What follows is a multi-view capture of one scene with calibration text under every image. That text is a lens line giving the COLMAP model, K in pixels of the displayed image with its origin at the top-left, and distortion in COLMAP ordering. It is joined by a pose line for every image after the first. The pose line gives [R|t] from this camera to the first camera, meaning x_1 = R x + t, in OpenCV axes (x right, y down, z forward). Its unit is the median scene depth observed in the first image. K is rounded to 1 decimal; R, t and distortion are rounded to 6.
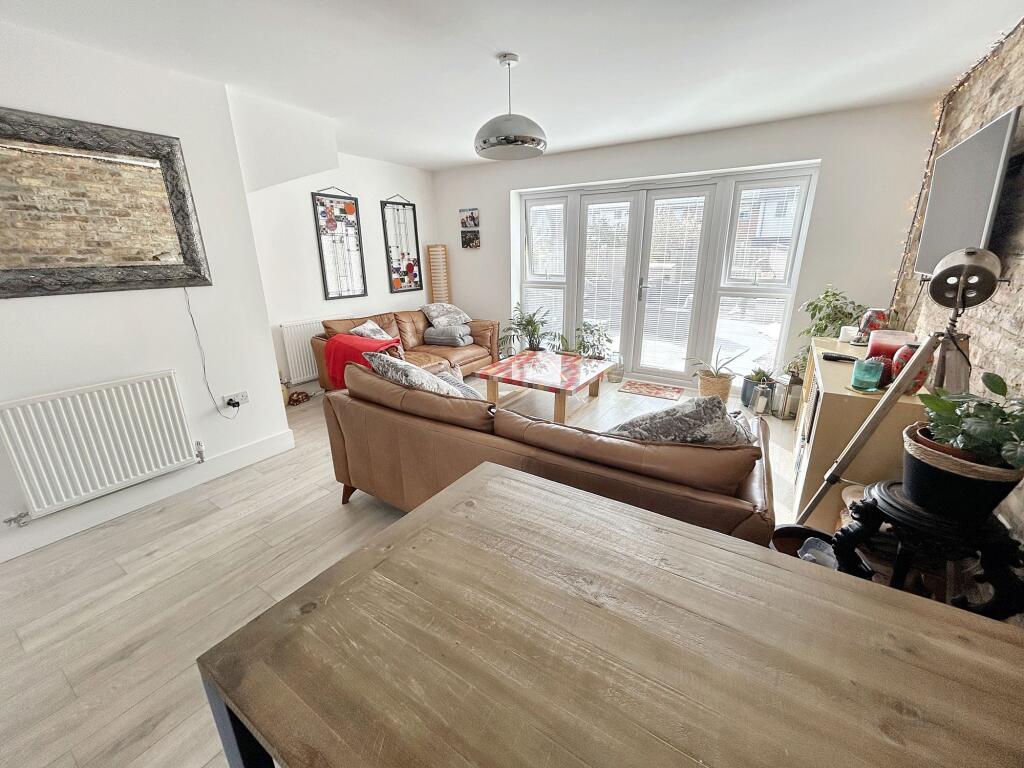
lens RADIAL K [[415.1, 0, 510.4], [0, 415.1, 384.0], [0, 0, 1]] dist [-0.003691, 0.001488]
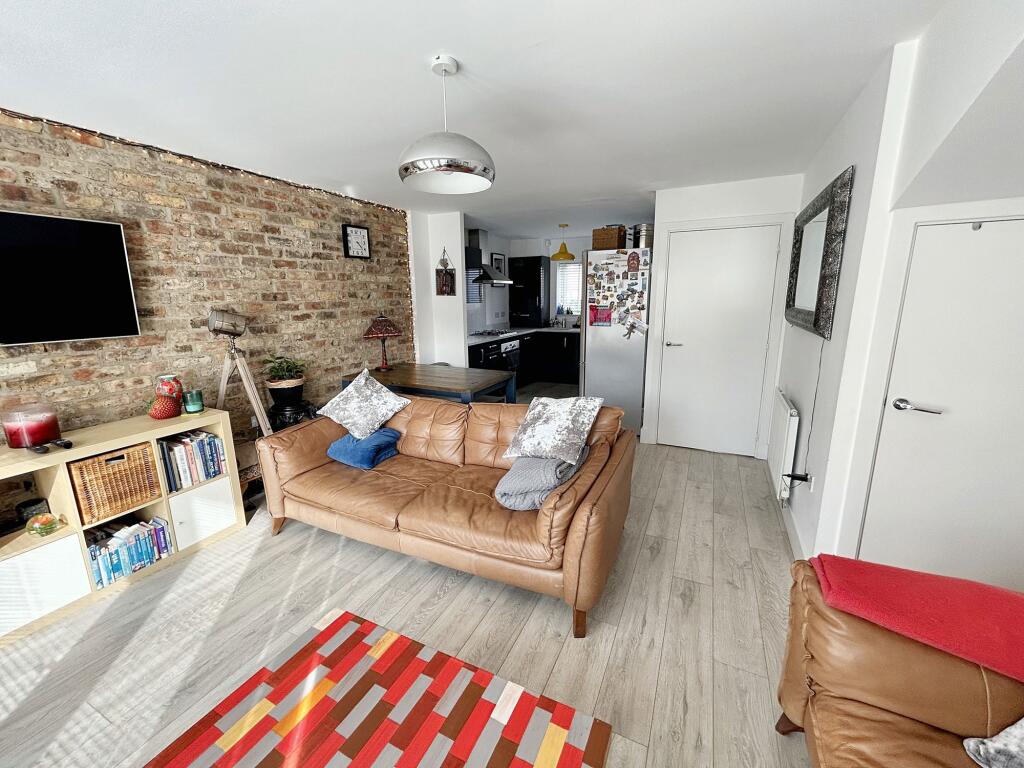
lens RADIAL K [[415.1, 0, 508.9], [0, 415.1, 383.0], [0, 0, 1]] dist [-0.003691, 0.001488]
pose [[-0.992235, 0.046761, -0.115251, -0.004917], [-0.016476, 0.869052, 0.494447, -0.499950], [0.123280, 0.492507, -0.861533, 1.498628]]
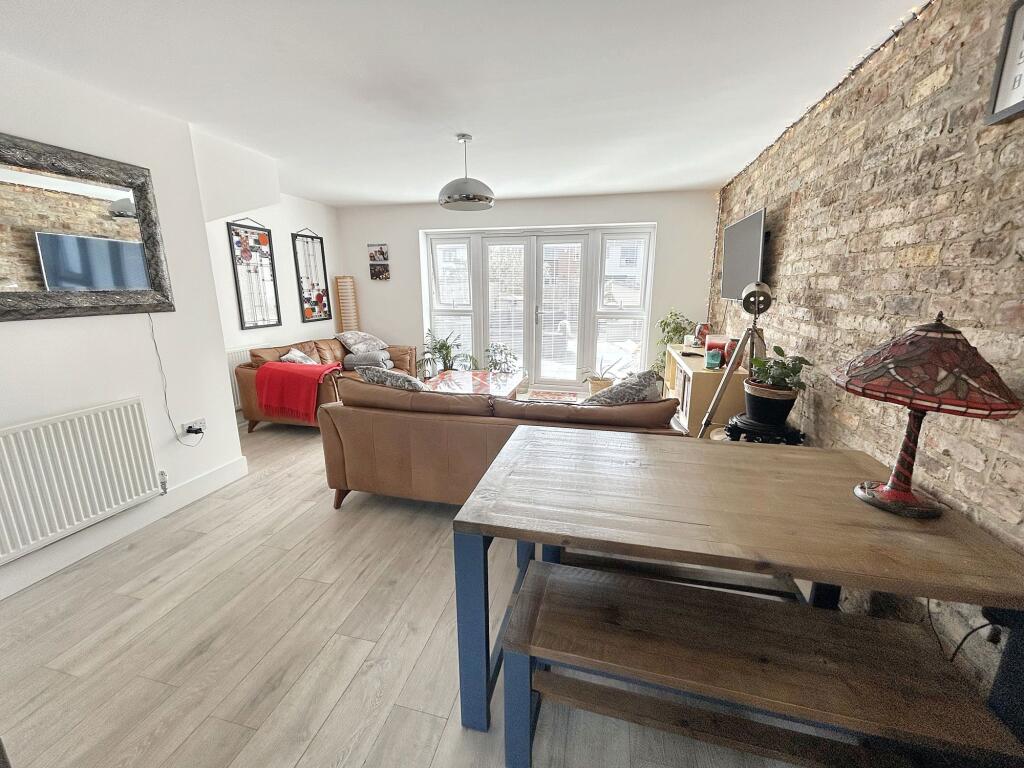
lens RADIAL K [[415.1, 0, 511.0], [0, 415.1, 383.9], [0, 0, 1]] dist [-0.003691, 0.001488]
pose [[0.943085, -0.067260, 0.325680, -0.265205], [0.092175, 0.993831, -0.061667, 0.064727], [-0.319523, 0.088176, 0.943467, -0.167303]]
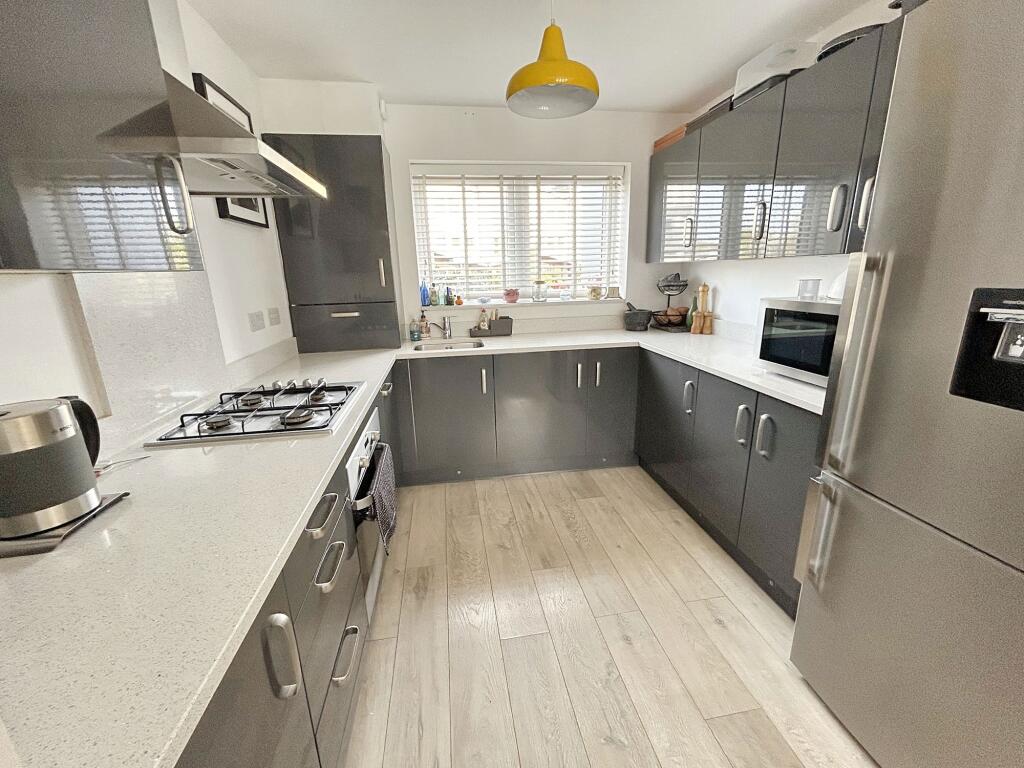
lens RADIAL K [[415.1, 0, 510.4], [0, 415.1, 381.1], [0, 0, 1]] dist [-0.003691, 0.001488]
pose [[-0.741533, 0.199149, -0.640678, -0.084392], [-0.172171, 0.866467, 0.468607, 0.042880], [0.648449, 0.457794, -0.608226, -0.053222]]
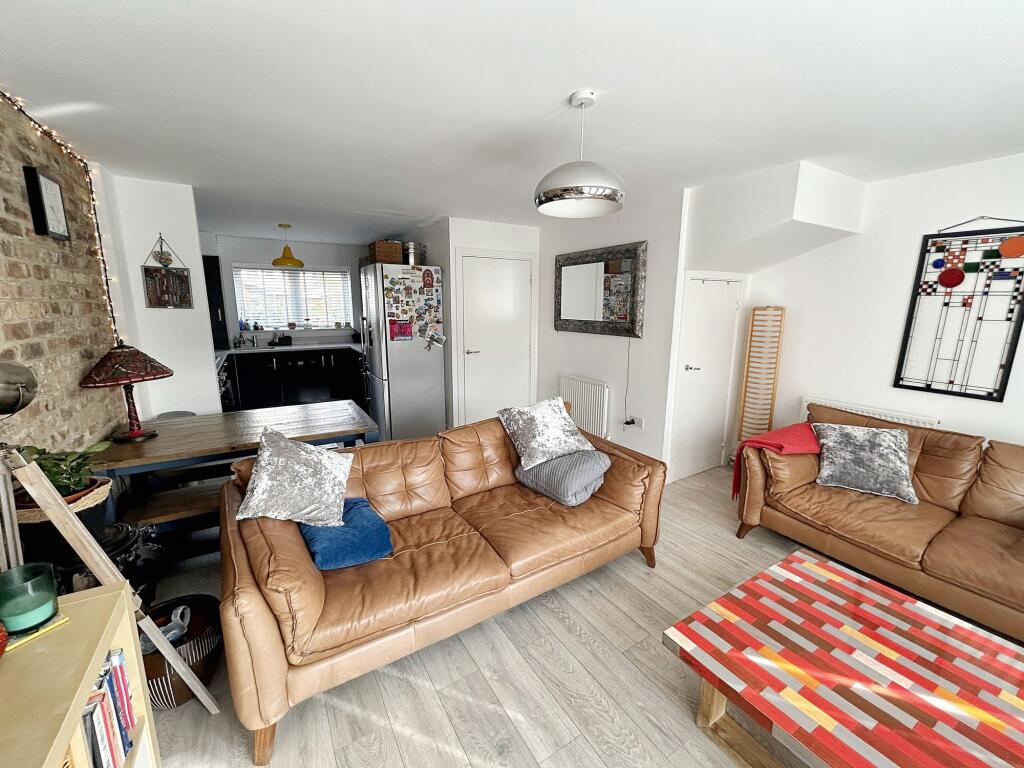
lens RADIAL K [[415.1, 0, 509.3], [0, 415.1, 382.9], [0, 0, 1]] dist [-0.003691, 0.001488]
pose [[-0.435285, 0.177105, -0.882701, 0.661464], [-0.274520, 0.907657, 0.317486, -0.381340], [0.857418, 0.380516, -0.346471, 1.047122]]
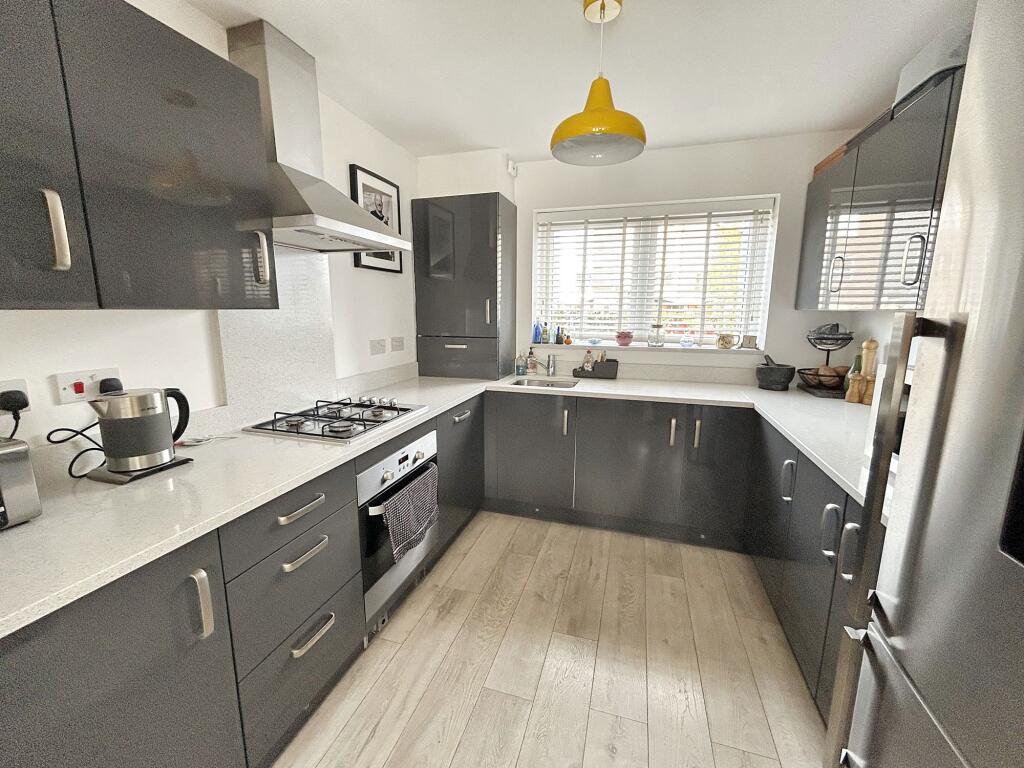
lens RADIAL K [[415.1, 0, 508.4], [0, 415.1, 381.2], [0, 0, 1]] dist [-0.003691, 0.001488]
pose [[-0.962626, 0.051016, -0.265985, -0.267421], [-0.077793, 0.888629, 0.451981, 0.005194], [0.259420, 0.455781, -0.851449, 0.044482]]
